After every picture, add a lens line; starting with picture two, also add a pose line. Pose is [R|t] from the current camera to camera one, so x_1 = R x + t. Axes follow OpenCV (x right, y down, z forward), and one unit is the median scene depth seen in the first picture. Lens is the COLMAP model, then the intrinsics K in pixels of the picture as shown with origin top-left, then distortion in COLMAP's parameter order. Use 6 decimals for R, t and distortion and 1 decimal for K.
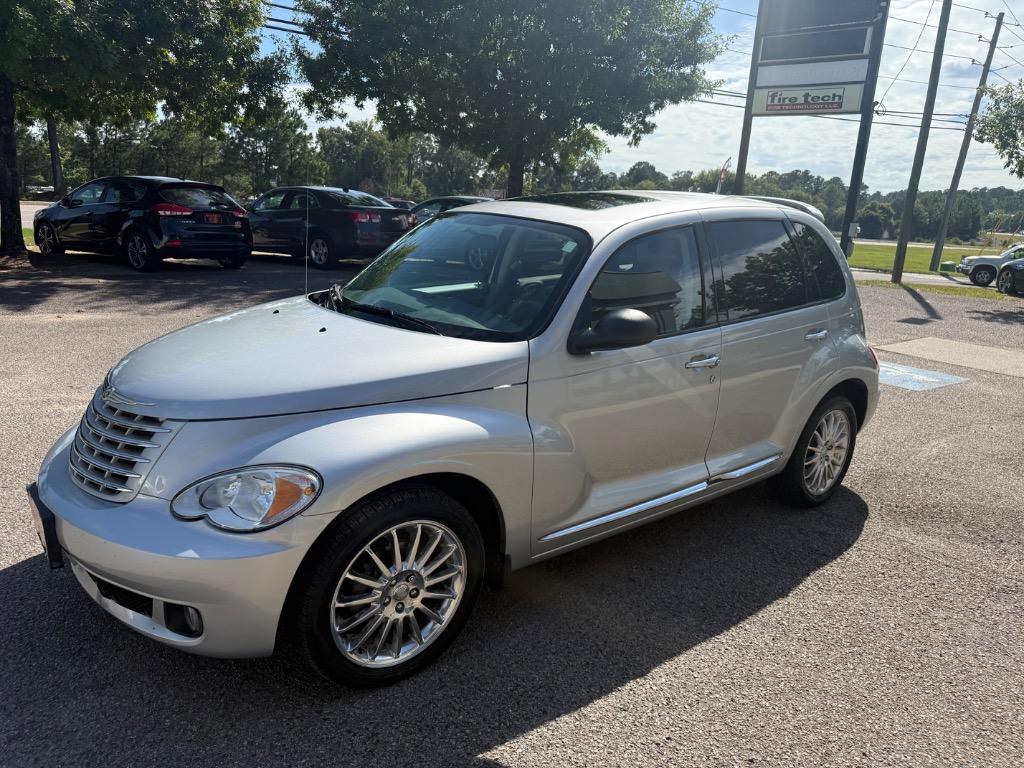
lens RADIAL K [[779.8, 0, 507.0], [0, 779.8, 362.5], [0, 0, 1]] dist [-0.002645, -0.009341]
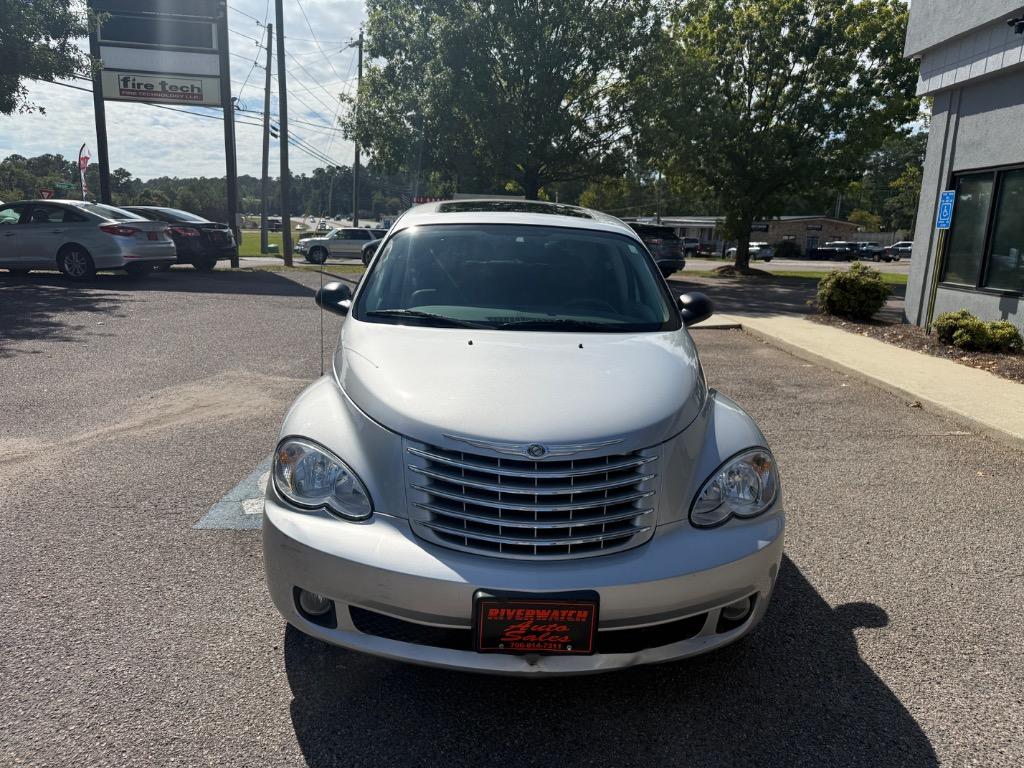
lens RADIAL K [[766.1, 0, 515.1], [0, 766.1, 370.3], [0, 0, 1]] dist [0.084538, -0.123820]
pose [[0.567773, -0.189782, 0.801009, -0.207381], [0.165869, 0.979479, 0.114495, -0.026498], [-0.806301, 0.067855, 0.587601, 0.087504]]
